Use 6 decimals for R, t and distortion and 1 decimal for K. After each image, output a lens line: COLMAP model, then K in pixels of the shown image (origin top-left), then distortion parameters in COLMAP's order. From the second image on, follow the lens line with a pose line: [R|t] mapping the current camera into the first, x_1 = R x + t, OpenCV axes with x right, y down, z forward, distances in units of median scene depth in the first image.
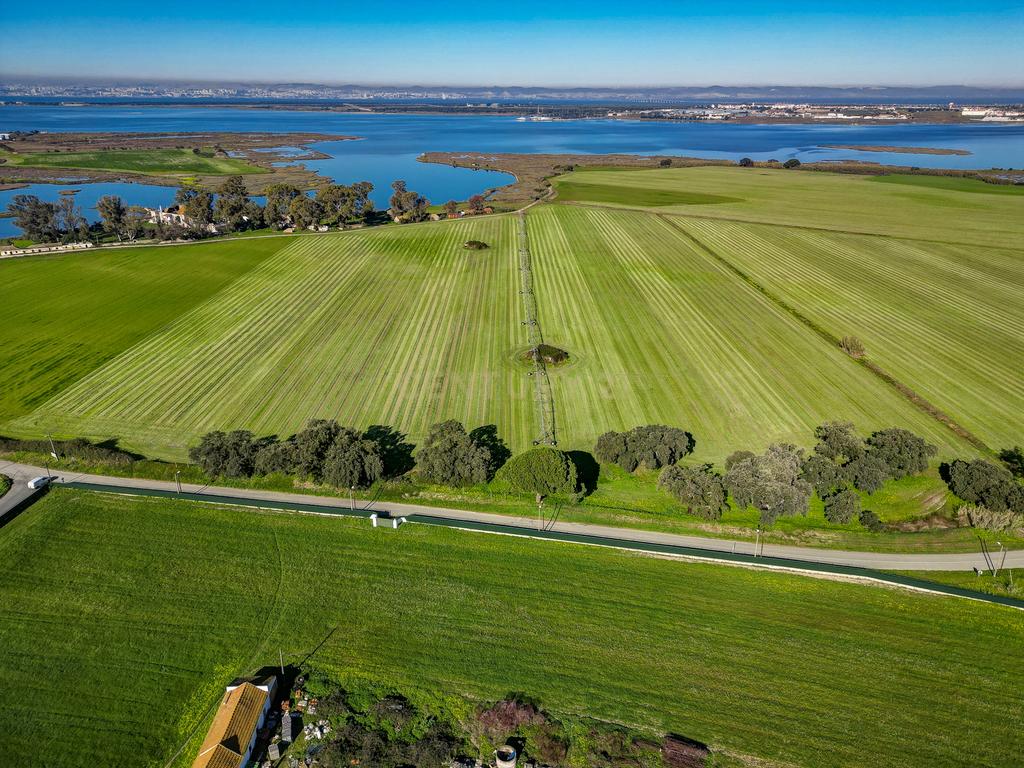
lens RADIAL K [[714.5, 0, 512.8], [0, 714.5, 386.1], [0, 0, 1]] dist [0.071654, -0.060273]
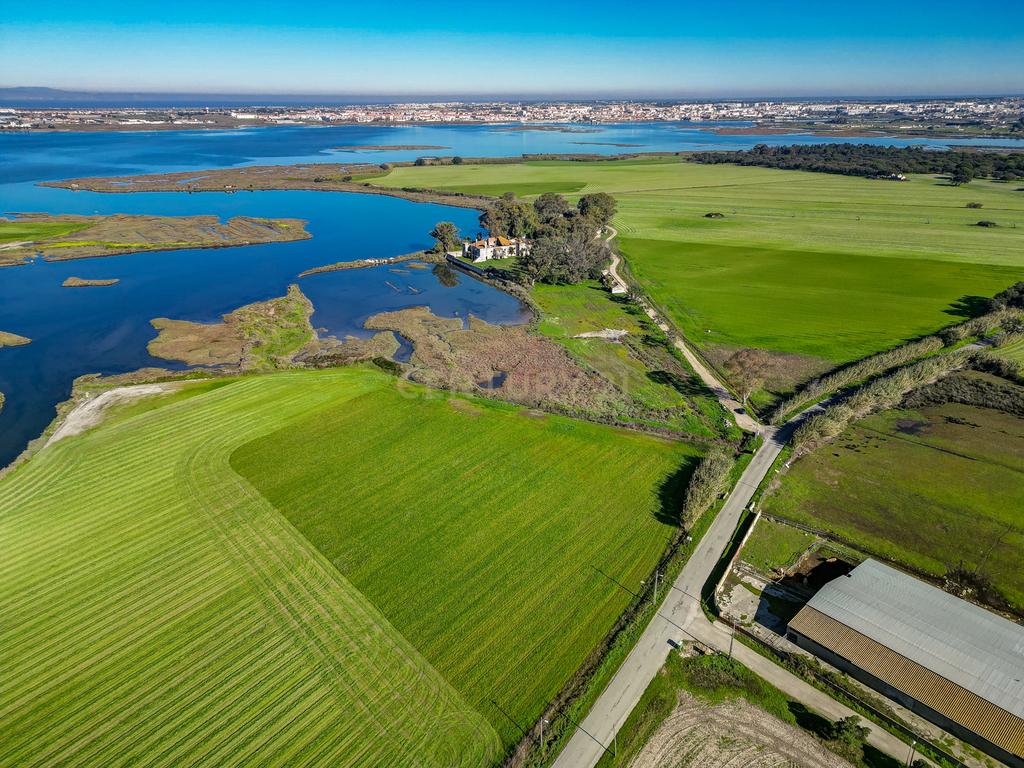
lens RADIAL K [[714.5, 0, 509.9], [0, 714.5, 387.7], [0, 0, 1]] dist [0.071654, -0.060273]
pose [[0.485936, -0.331869, 0.808535, -0.671809], [0.332325, 0.925779, 0.180262, -0.119808], [-0.808348, 0.181100, 0.560158, 0.253559]]
